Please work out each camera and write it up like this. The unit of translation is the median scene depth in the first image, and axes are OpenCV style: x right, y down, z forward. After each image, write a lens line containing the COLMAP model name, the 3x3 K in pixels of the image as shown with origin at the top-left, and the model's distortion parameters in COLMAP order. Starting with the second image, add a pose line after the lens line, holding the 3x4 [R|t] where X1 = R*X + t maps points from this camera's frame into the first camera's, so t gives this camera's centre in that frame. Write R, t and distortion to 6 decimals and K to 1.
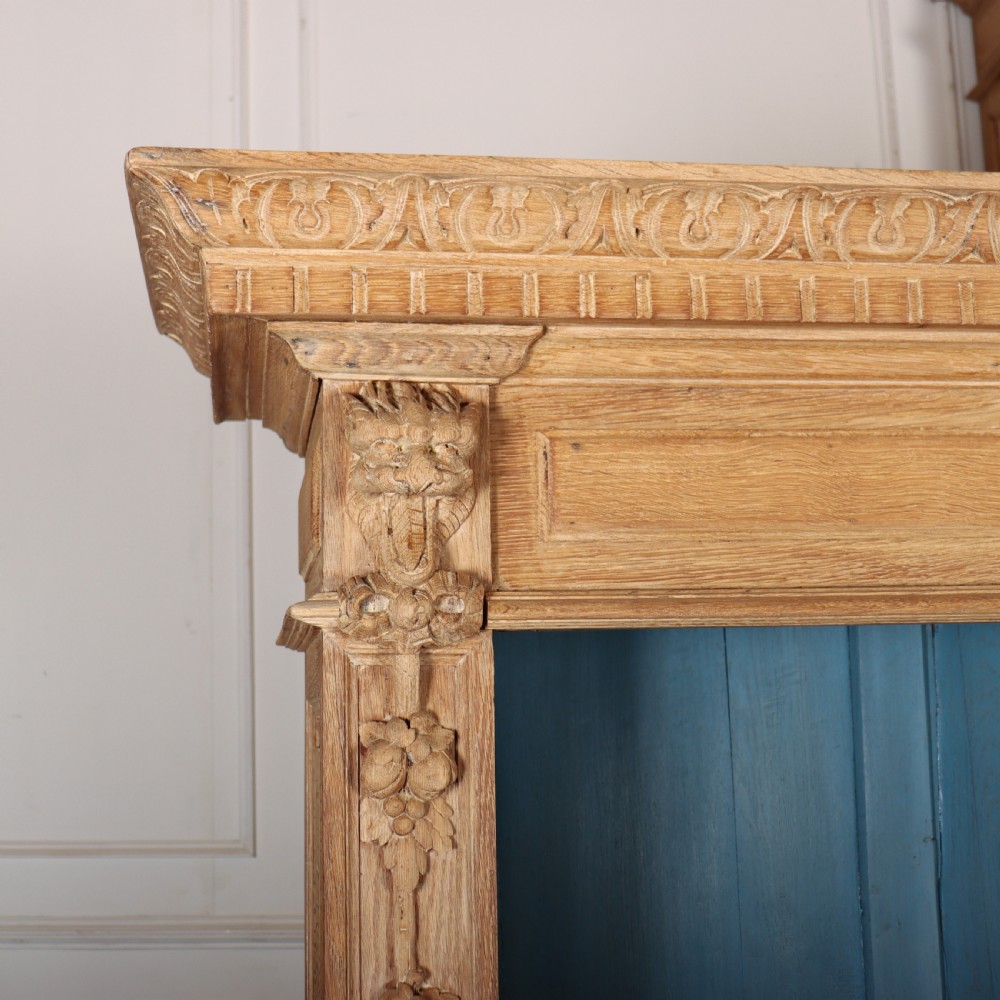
lens RADIAL K [[1377.9, 0, 500.0], [0, 1377.9, 500.0], [0, 0, 1]] dist [-0.128380, 0.078532]
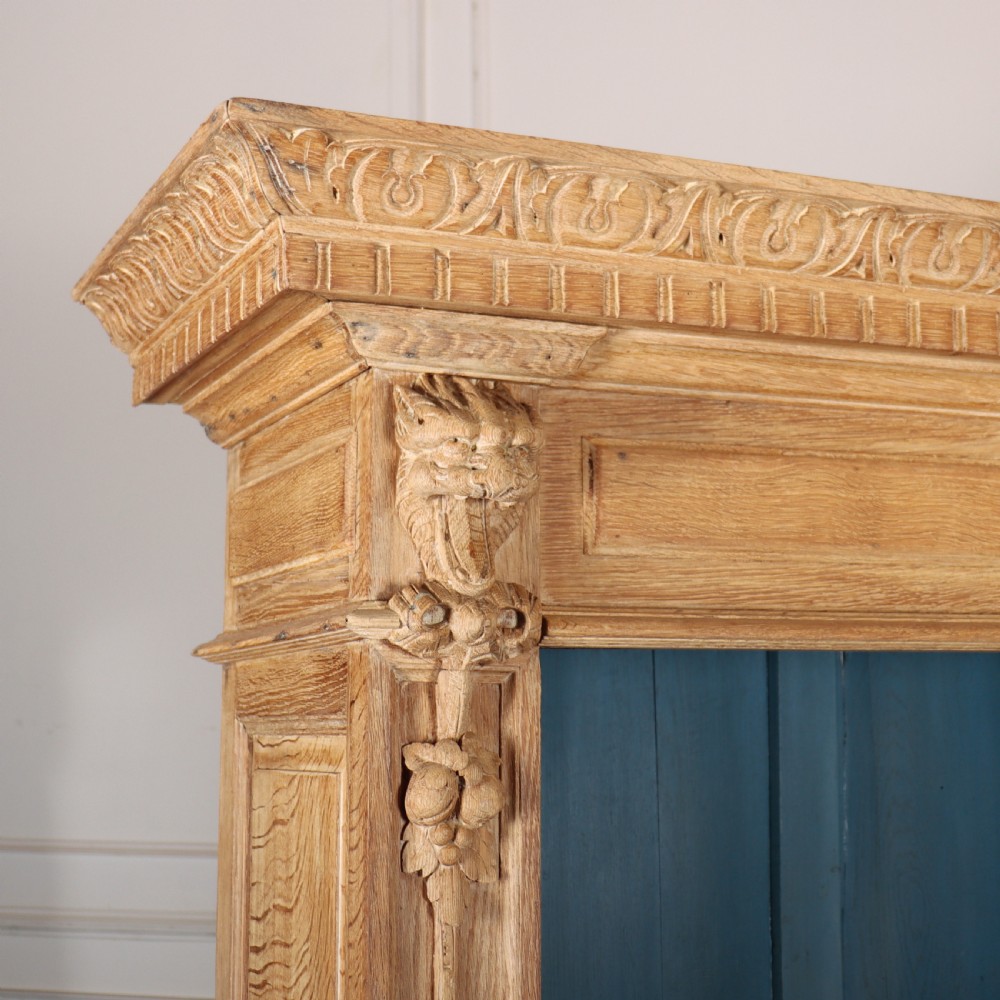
lens RADIAL K [[1462.5, 0, 500.0], [0, 1462.5, 500.0], [0, 0, 1]] dist [-0.166810, 0.129484]
pose [[0.978804, 0.046807, 0.199379, -0.238280], [-0.045401, 0.998901, -0.011617, 0.007493], [-0.199703, 0.002318, 0.979854, 0.030622]]
